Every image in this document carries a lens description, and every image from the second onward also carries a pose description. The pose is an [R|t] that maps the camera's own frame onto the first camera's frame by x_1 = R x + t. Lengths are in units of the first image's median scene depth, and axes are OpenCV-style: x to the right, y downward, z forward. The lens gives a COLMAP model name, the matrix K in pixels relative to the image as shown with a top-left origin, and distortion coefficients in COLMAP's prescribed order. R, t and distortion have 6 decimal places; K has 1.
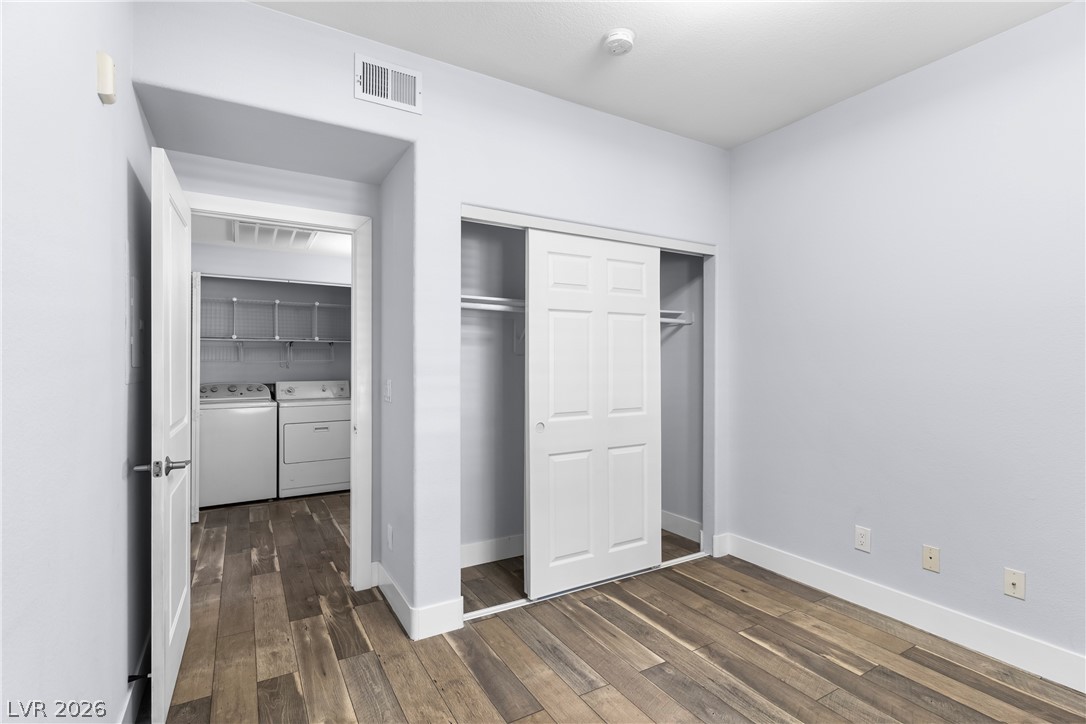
lens RADIAL K [[525.8, 0, 537.4], [0, 525.8, 356.5], [0, 0, 1]] dist [-0.002924, -0.000176]
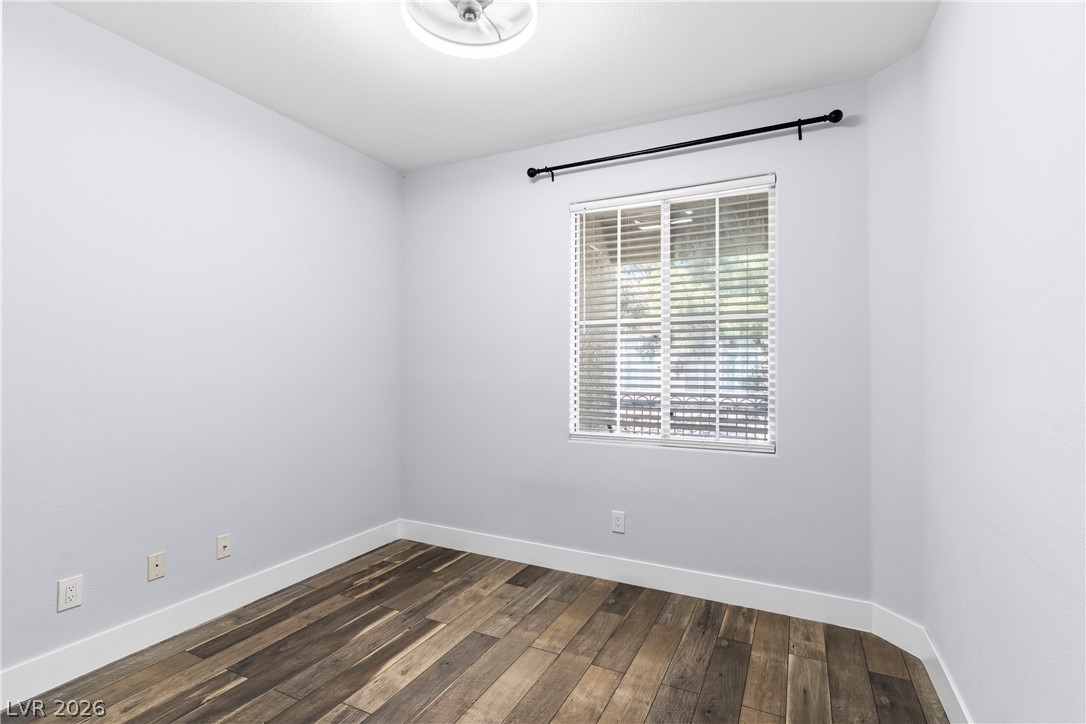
lens RADIAL K [[525.8, 0, 545.9], [0, 525.8, 361.2], [0, 0, 1]] dist [-0.002924, -0.000176]
pose [[-0.573997, 0.005876, 0.818837, -0.523787], [-0.009821, 0.999853, -0.014060, 0.013270], [-0.818799, -0.016112, -0.573854, 1.106155]]
